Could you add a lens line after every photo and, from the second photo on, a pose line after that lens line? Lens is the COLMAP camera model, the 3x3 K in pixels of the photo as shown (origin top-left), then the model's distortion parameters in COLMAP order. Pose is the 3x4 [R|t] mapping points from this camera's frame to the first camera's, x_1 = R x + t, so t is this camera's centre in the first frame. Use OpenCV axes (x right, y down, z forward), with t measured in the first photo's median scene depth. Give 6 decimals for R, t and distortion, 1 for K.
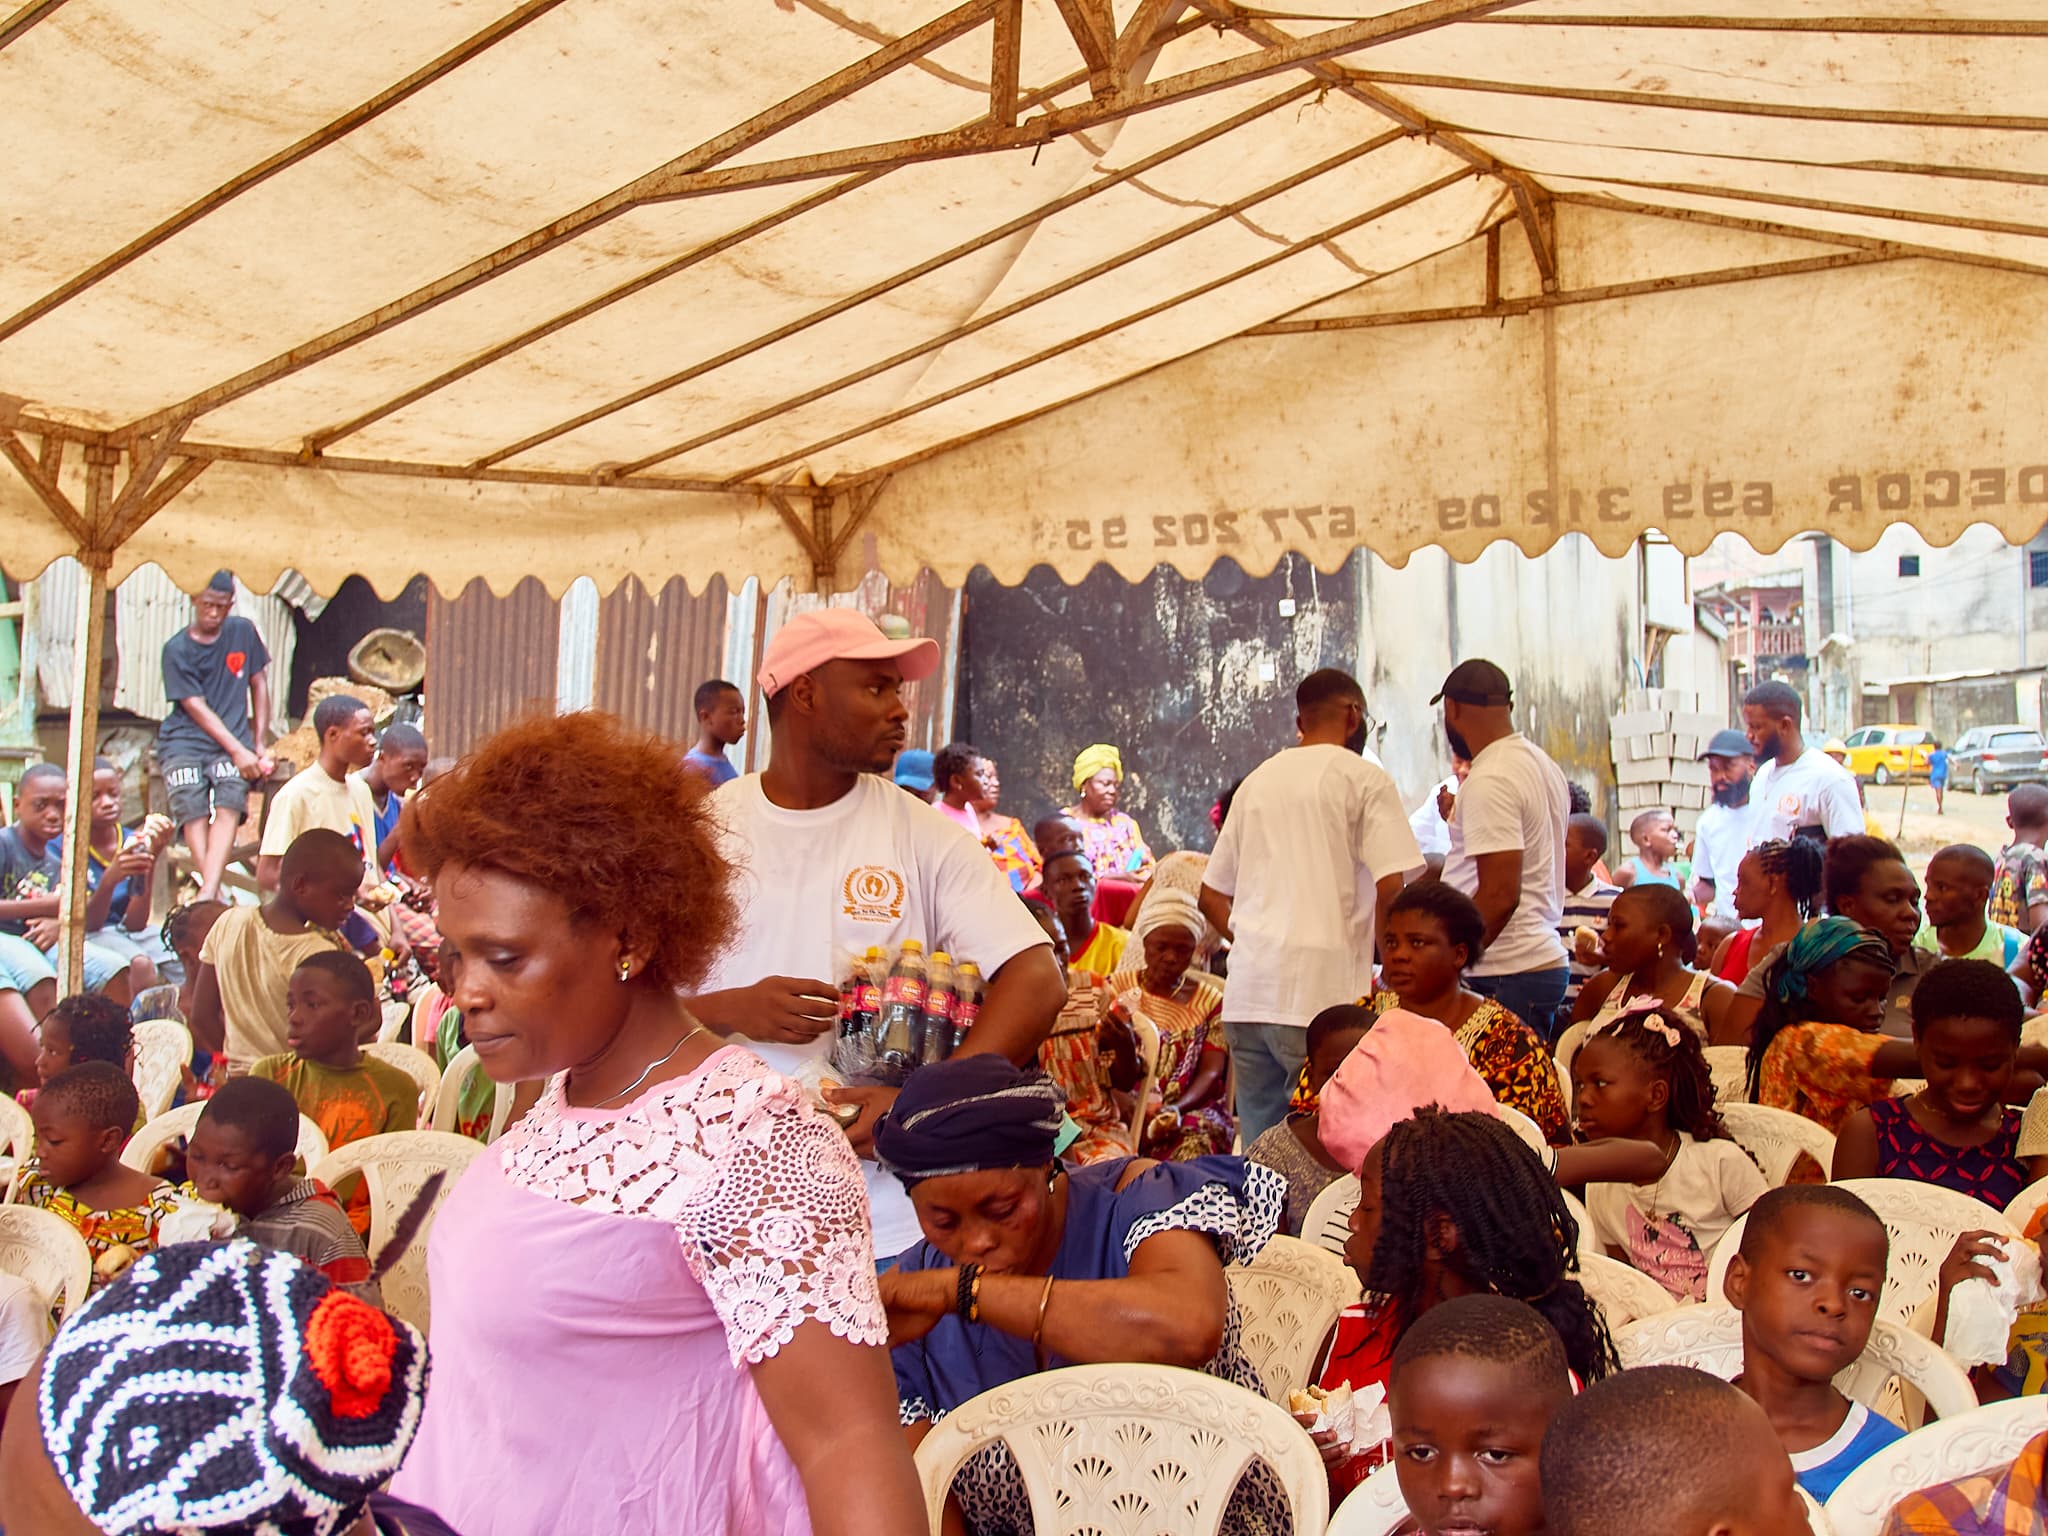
lens RADIAL K [[2322.7, 0, 1027.1], [0, 2322.7, 764.0], [0, 0, 1]] dist [-0.080528, 0.072719]
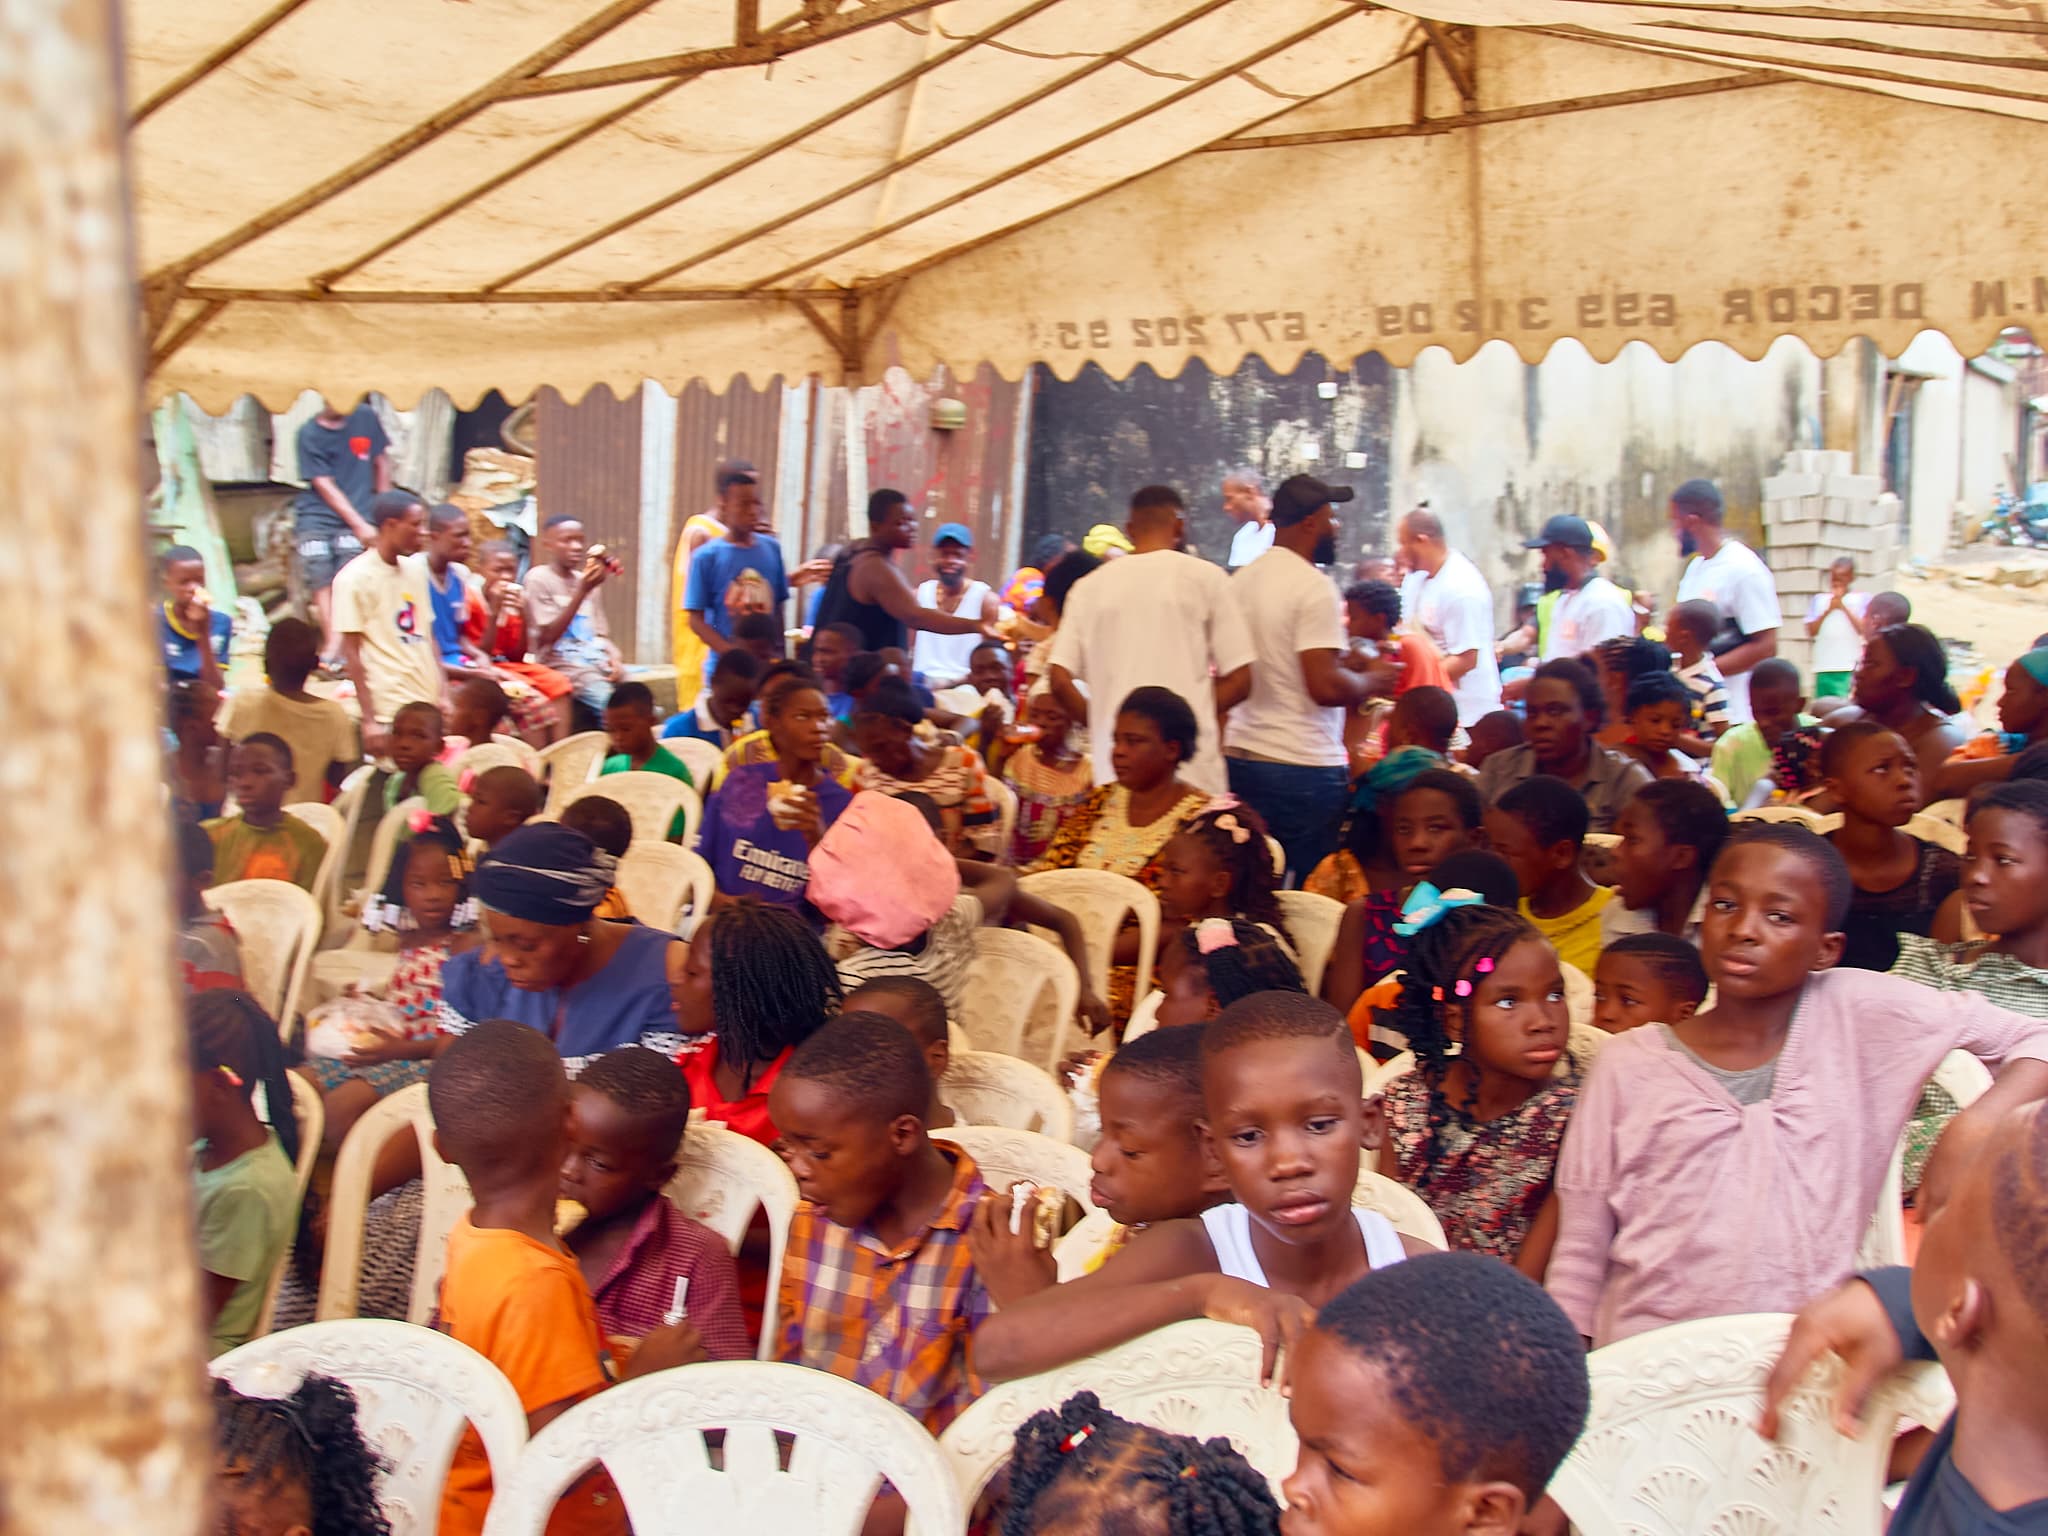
lens RADIAL K [[2336.6, 0, 1022.9], [0, 2336.6, 757.2], [0, 0, 1]] dist [-0.090097, 0.089640]
pose [[0.989124, 0.022173, -0.145400, 0.182540], [-0.005291, 0.993296, 0.115480, -0.032067], [0.146986, -0.113455, 0.982610, -0.103311]]
